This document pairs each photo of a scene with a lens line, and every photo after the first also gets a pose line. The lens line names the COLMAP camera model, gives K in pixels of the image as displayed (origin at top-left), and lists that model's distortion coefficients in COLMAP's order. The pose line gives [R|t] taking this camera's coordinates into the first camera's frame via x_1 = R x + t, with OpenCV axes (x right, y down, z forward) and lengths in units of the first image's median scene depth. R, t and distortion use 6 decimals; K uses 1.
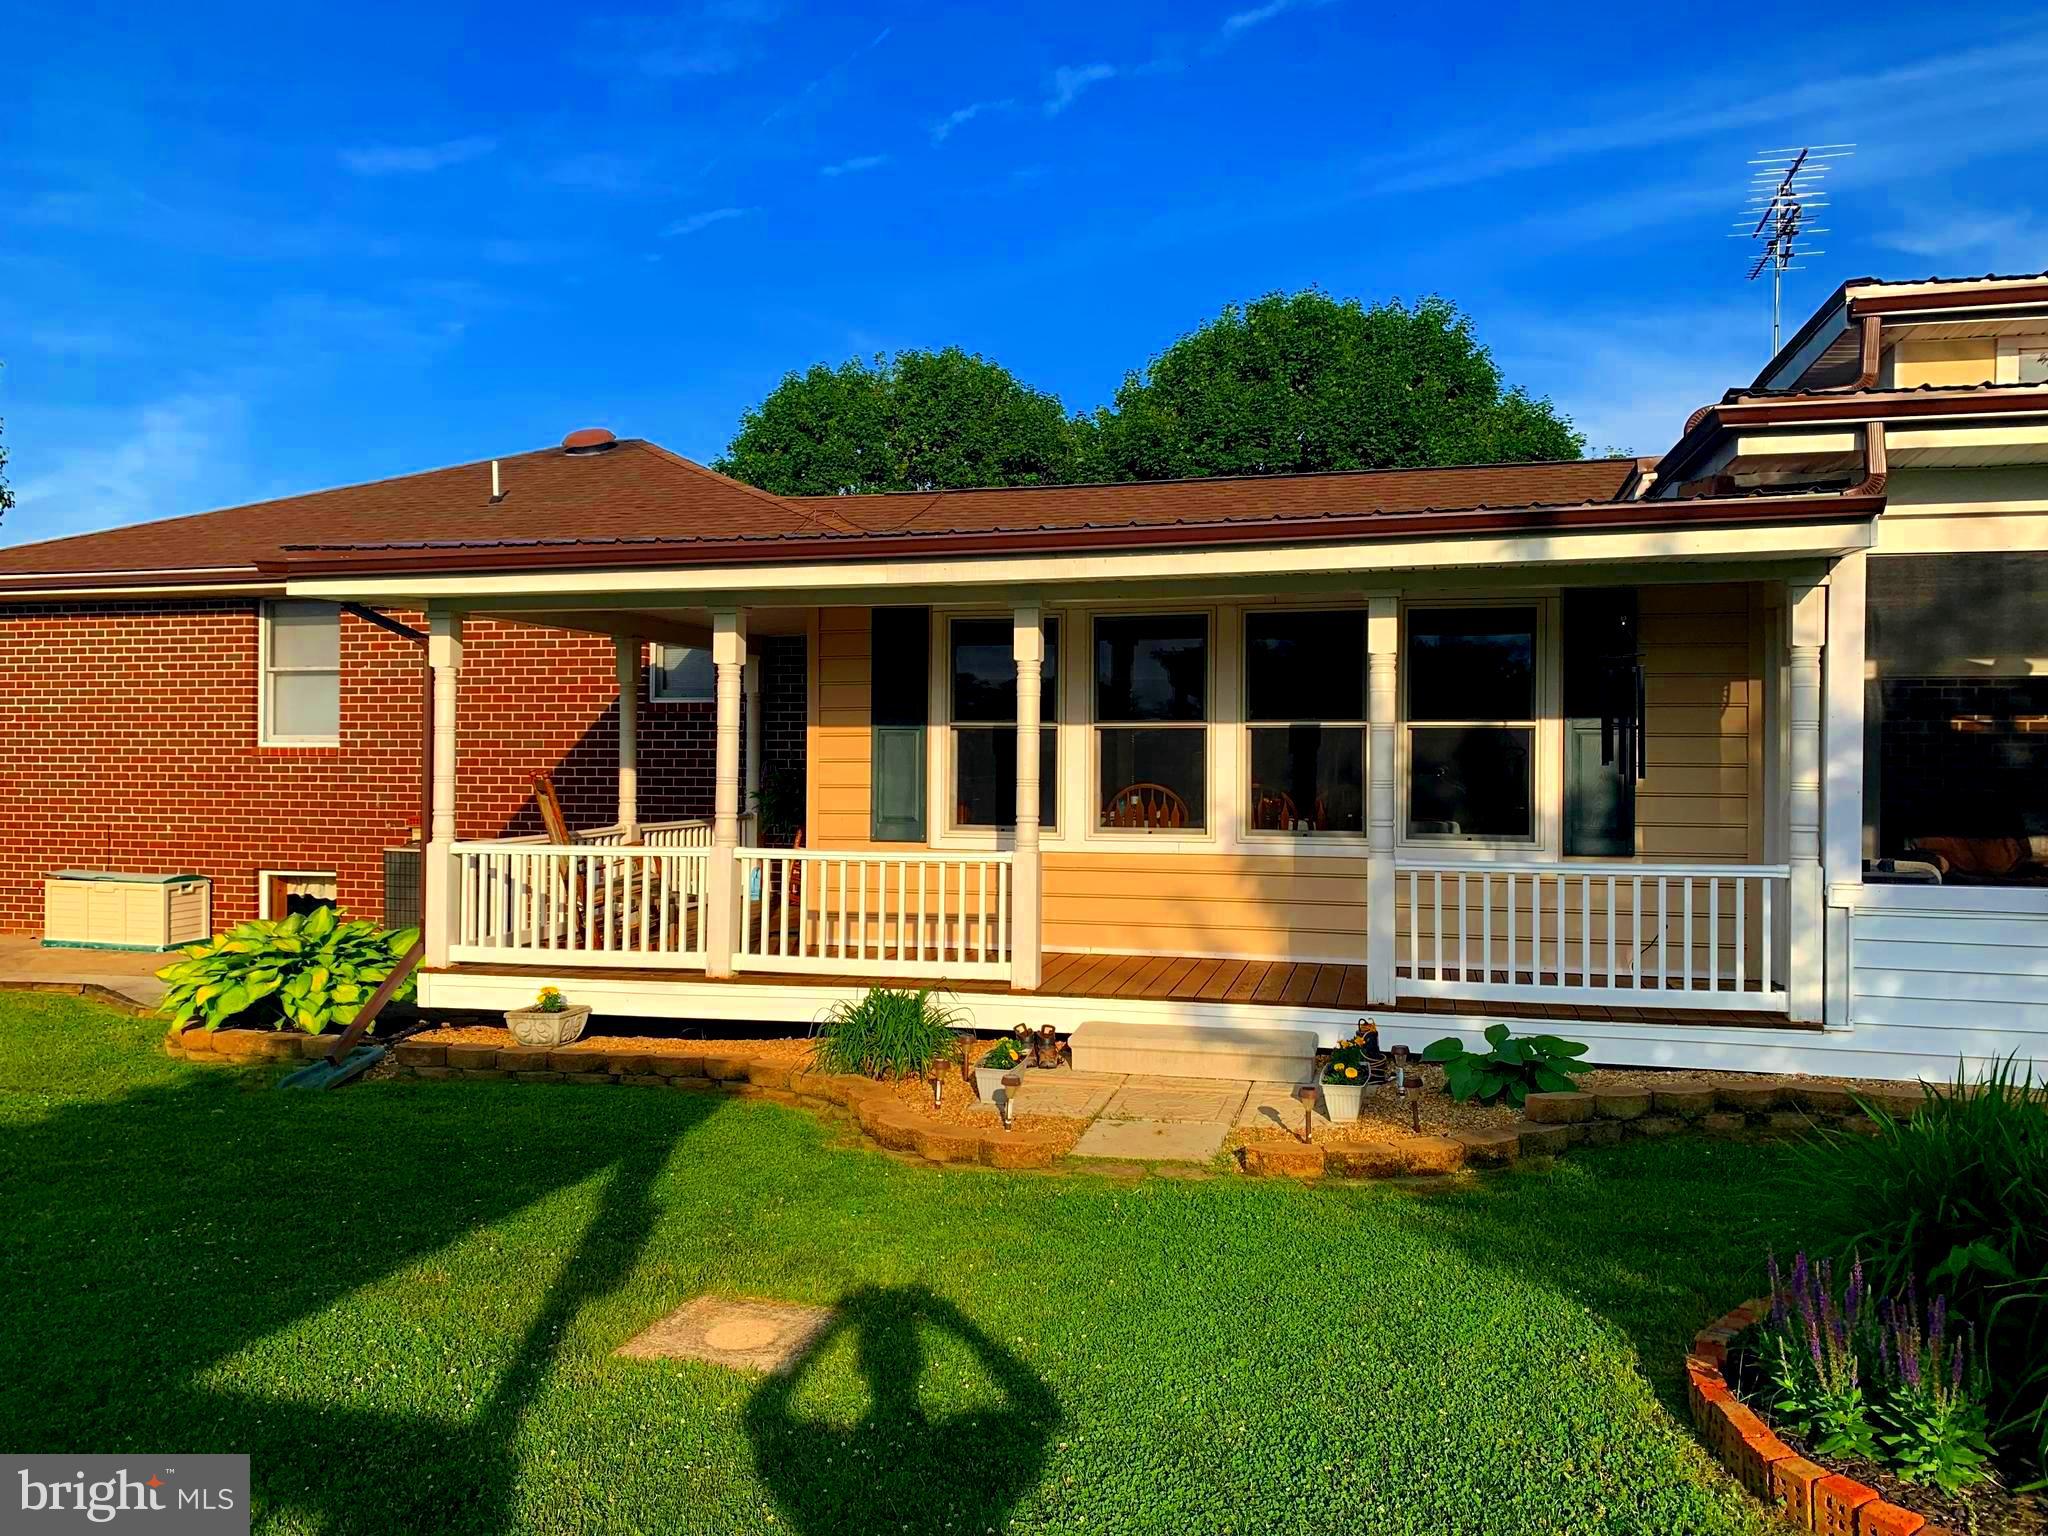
lens RADIAL K [[1792.5, 0, 1024.0], [0, 1792.5, 768.0], [0, 0, 1]] dist [0.049362, -0.001497]
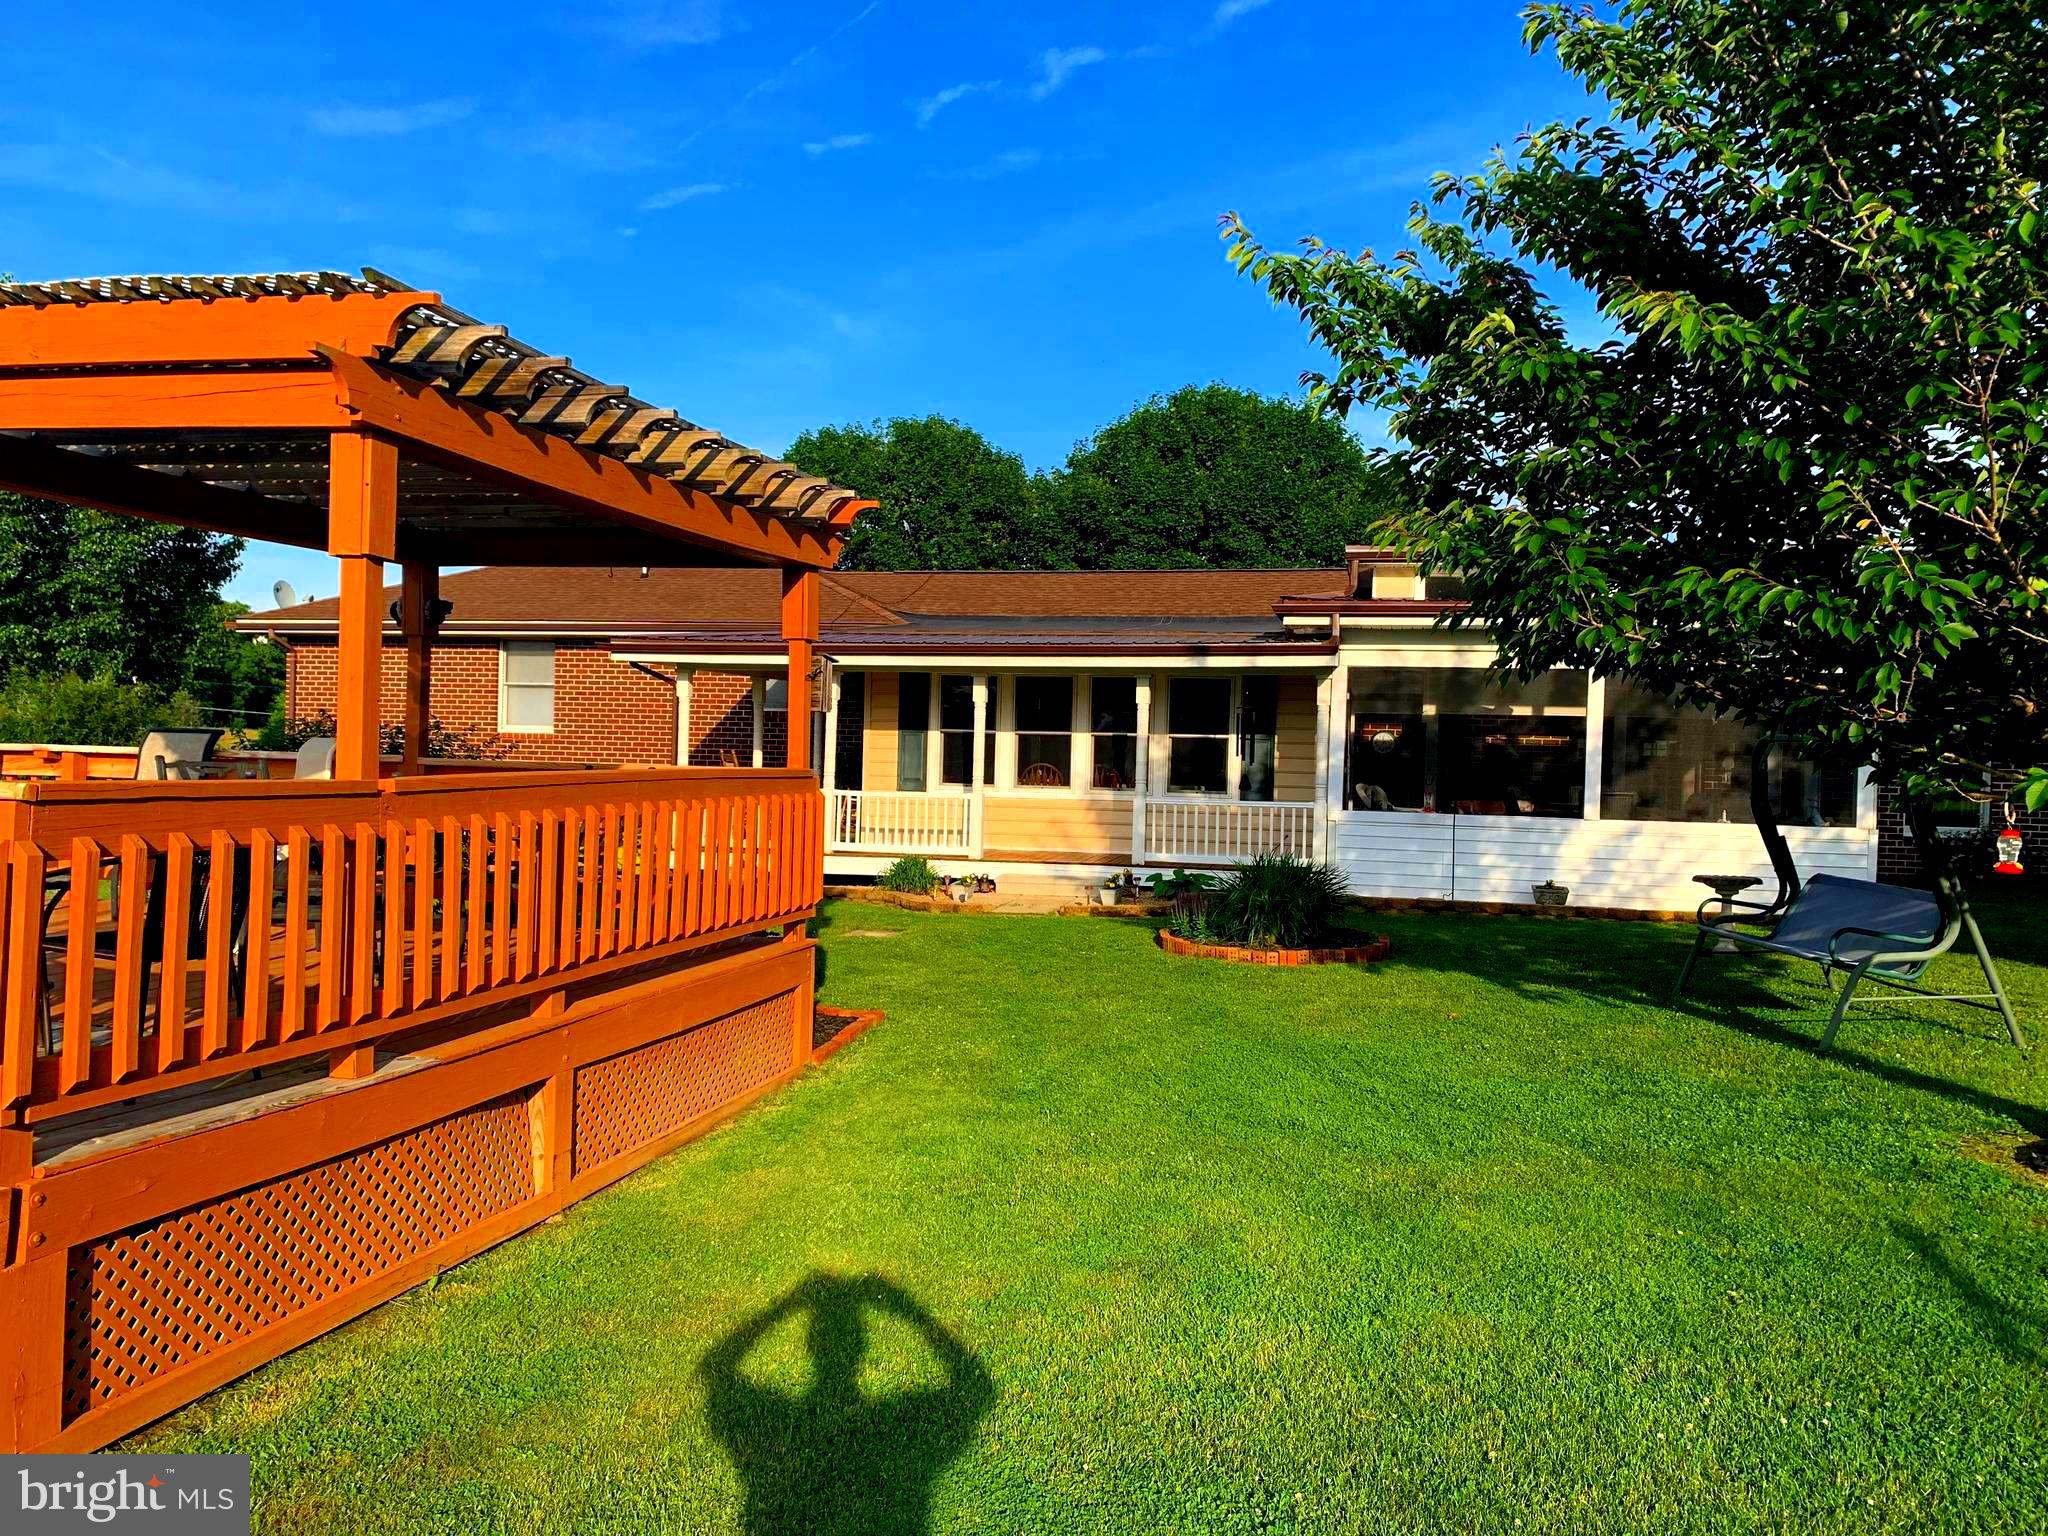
lens RADIAL K [[1792.5, 0, 1024.0], [0, 1792.5, 768.0], [0, 0, 1]] dist [0.049362, -0.001497]
pose [[0.999673, 0.018963, 0.017146, 0.016966], [-0.019045, 0.999808, 0.004613, 0.005773], [-0.017055, -0.004938, 0.999842, -0.943257]]
